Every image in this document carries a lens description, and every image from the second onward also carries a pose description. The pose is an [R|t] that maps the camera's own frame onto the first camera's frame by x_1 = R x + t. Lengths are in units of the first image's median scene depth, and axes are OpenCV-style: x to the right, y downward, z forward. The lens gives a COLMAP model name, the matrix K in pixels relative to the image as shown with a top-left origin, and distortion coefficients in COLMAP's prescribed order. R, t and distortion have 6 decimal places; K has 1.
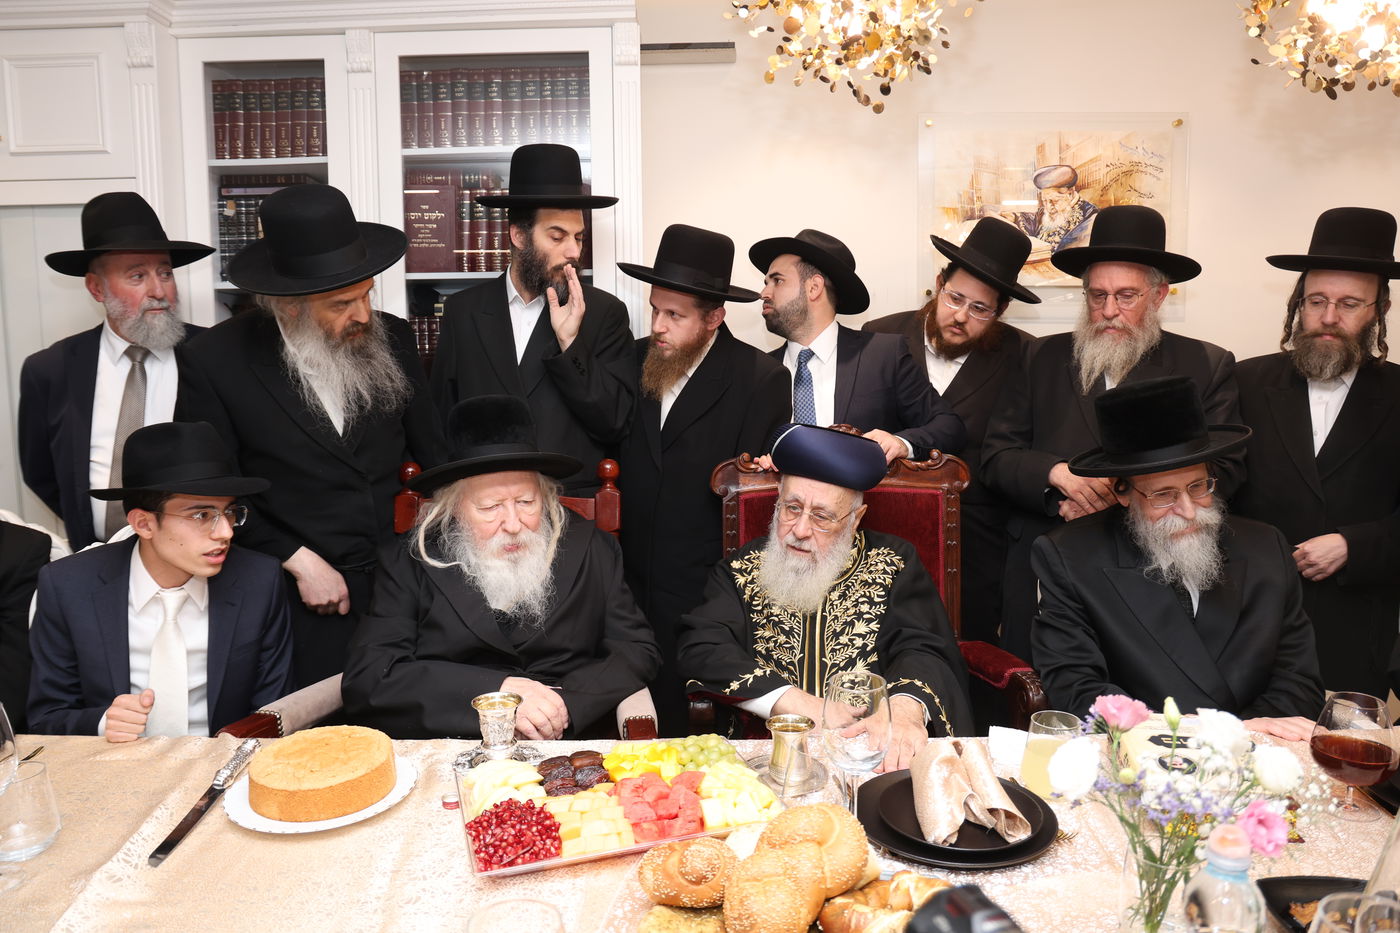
lens RADIAL K [[1028.5, 0, 700.5], [0, 1028.5, 464.5], [0, 0, 1]] dist [-0.068552, 0.064904]
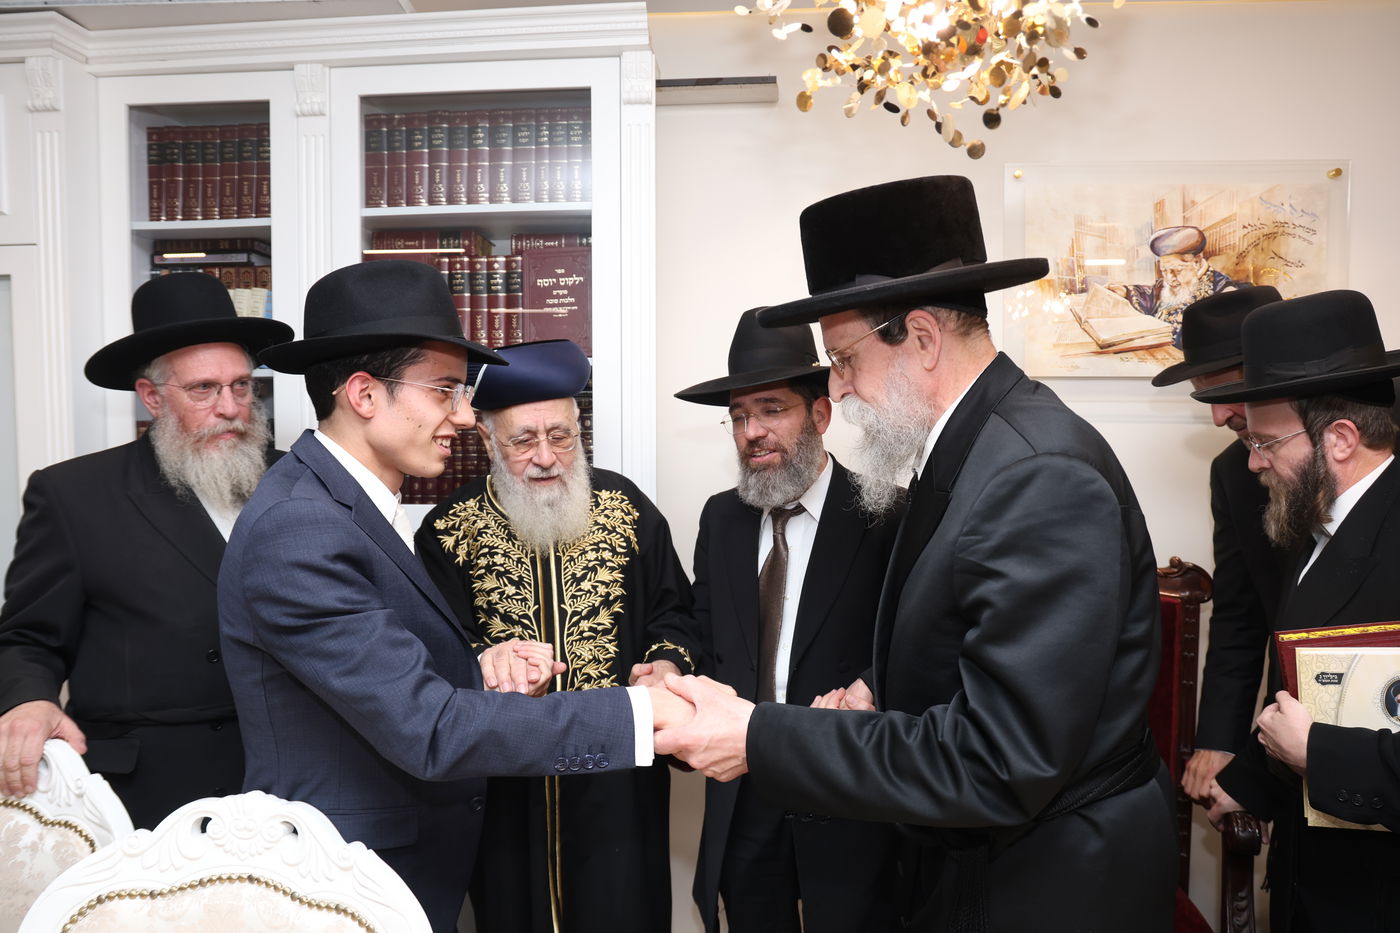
lens RADIAL K [[1023.0, 0, 700.0], [0, 1023.0, 466.5], [0, 0, 1]] dist [-0.071910, 0.060887]
pose [[0.998323, 0.011771, -0.056674, 0.025443], [-0.014284, 0.998924, -0.044127, -0.077412], [0.056094, 0.044863, 0.997417, 0.233985]]
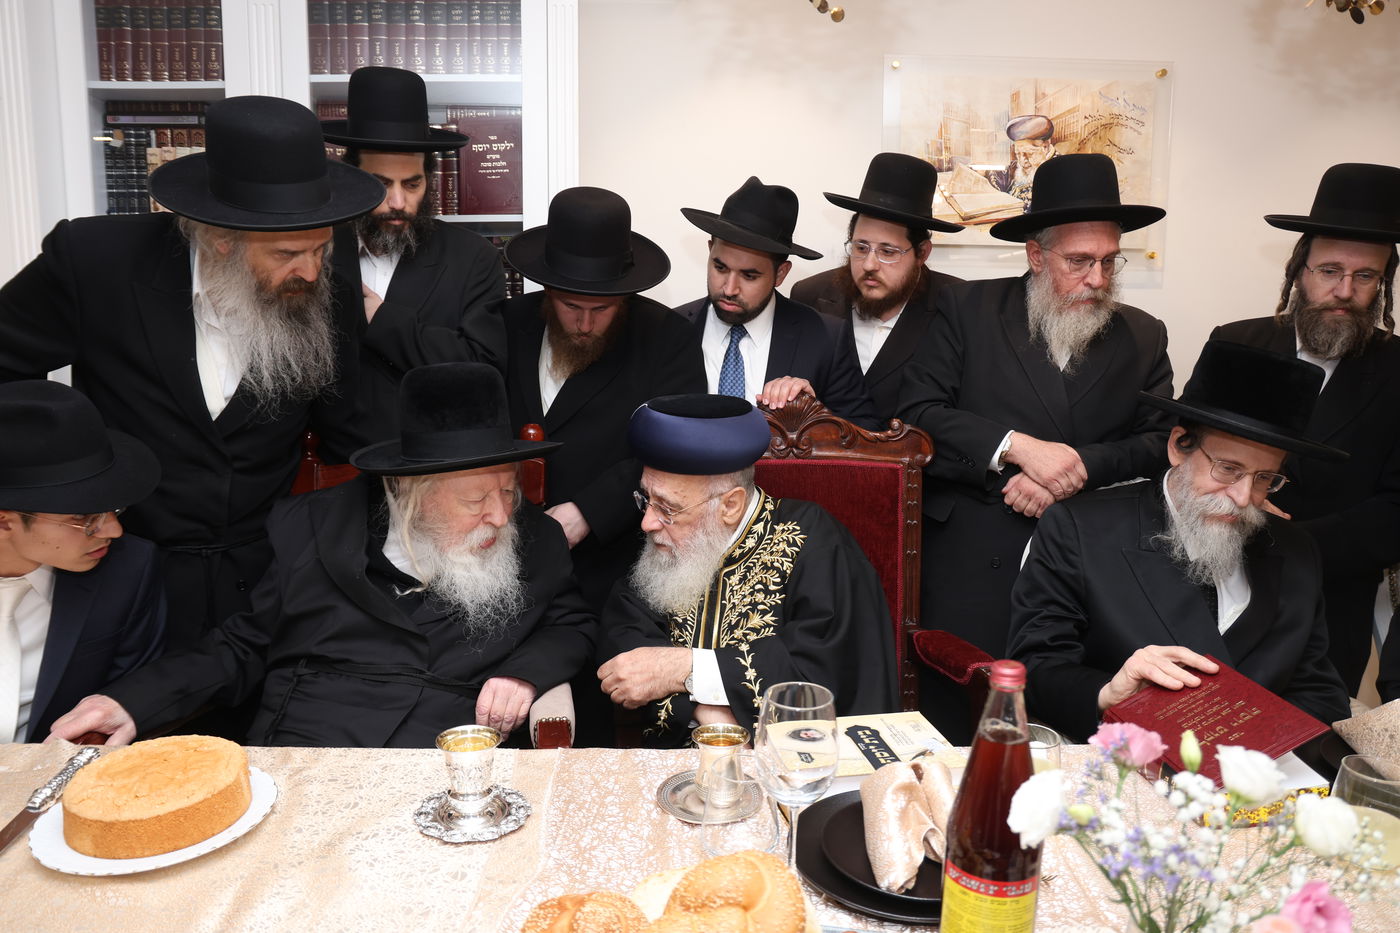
lens RADIAL K [[1031.3, 0, 702.8], [0, 1031.3, 476.5], [0, 0, 1]] dist [-0.073286, 0.059076]
pose [[0.999005, 0.012364, 0.042839, 0.018335], [-0.014046, 0.999133, 0.039197, 0.002576], [-0.042317, -0.039760, 0.998313, 0.088748]]
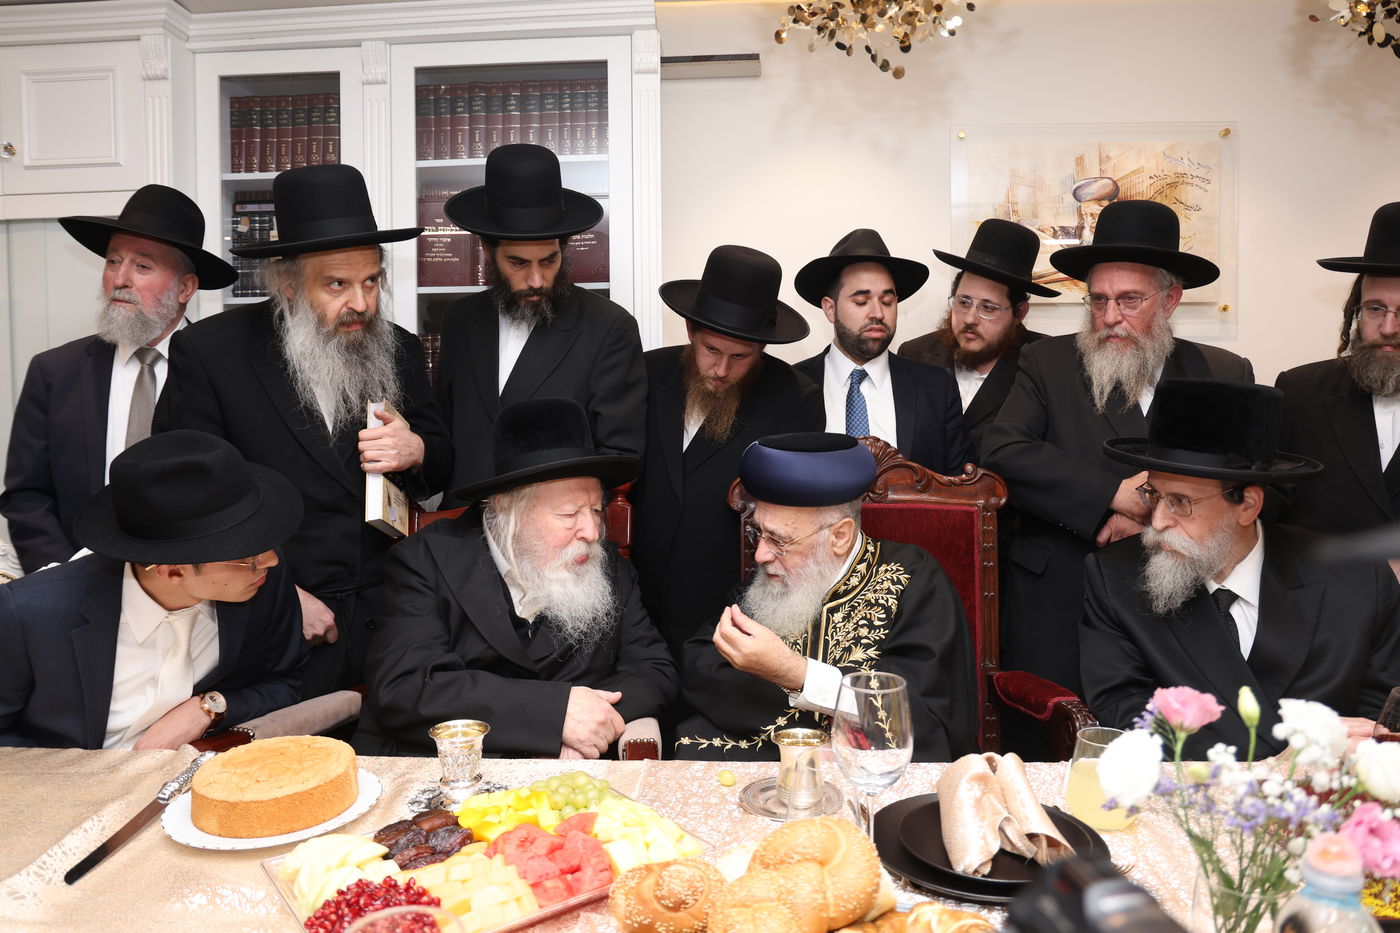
lens RADIAL K [[1025.3, 0, 700.0], [0, 1025.3, 466.5], [0, 0, 1]] dist [-0.063122, 0.045664]
pose [[0.999170, 0.002755, -0.040646, 0.020030], [-0.005015, 0.998439, -0.055621, 0.037563], [0.040429, 0.055779, 0.997624, 0.059352]]
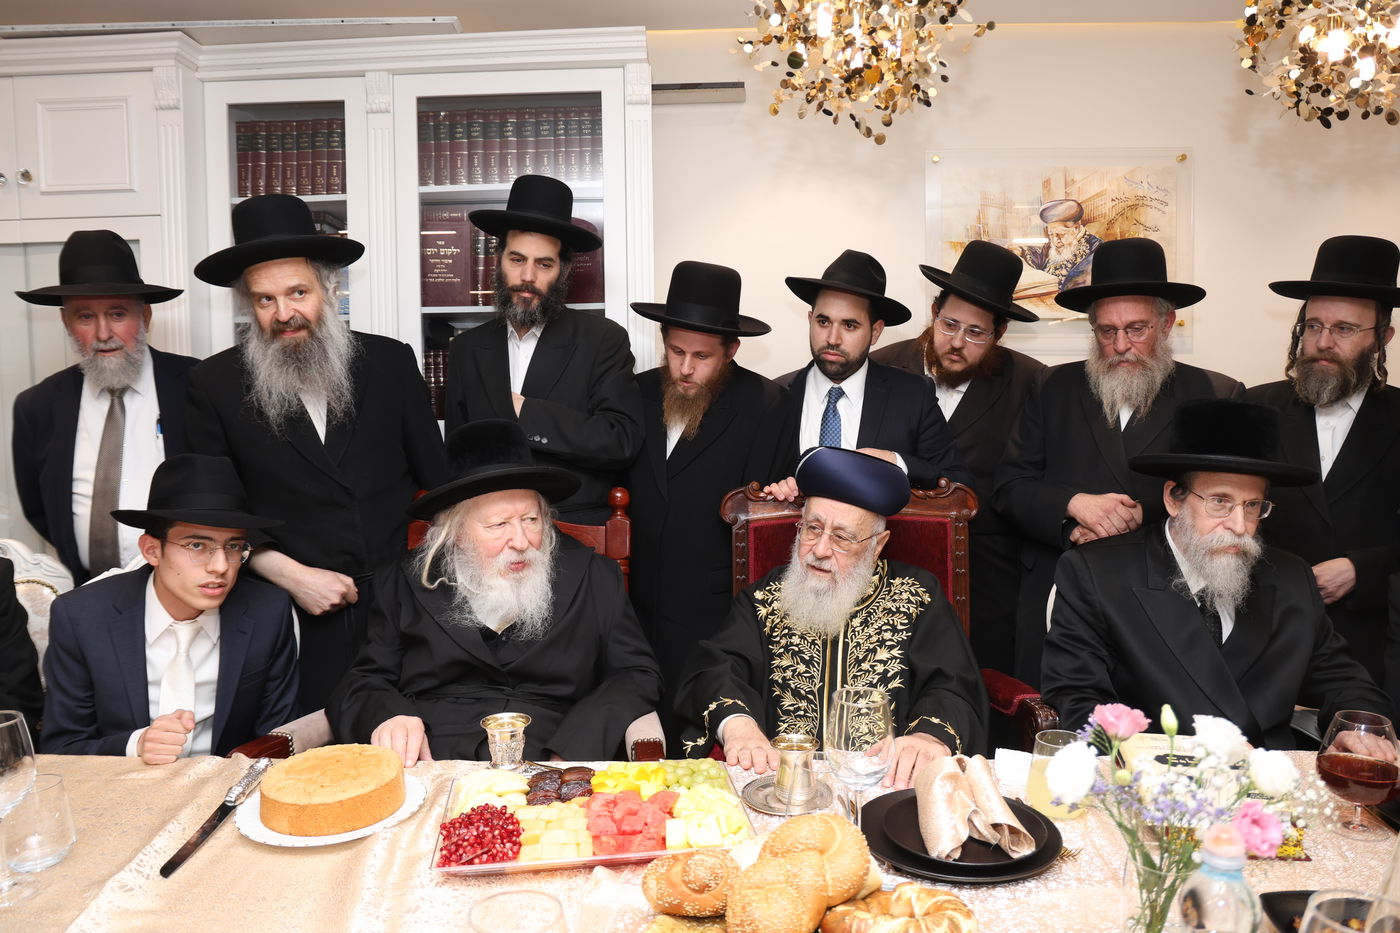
lens RADIAL K [[1028.5, 0, 700.5], [0, 1028.5, 464.5], [0, 0, 1]] dist [-0.068552, 0.064904]
pose [[0.999886, -0.001505, -0.015031, 0.005235], [0.000900, 0.999194, -0.040128, 0.011545], [0.015079, 0.040110, 0.999081, -0.009638]]
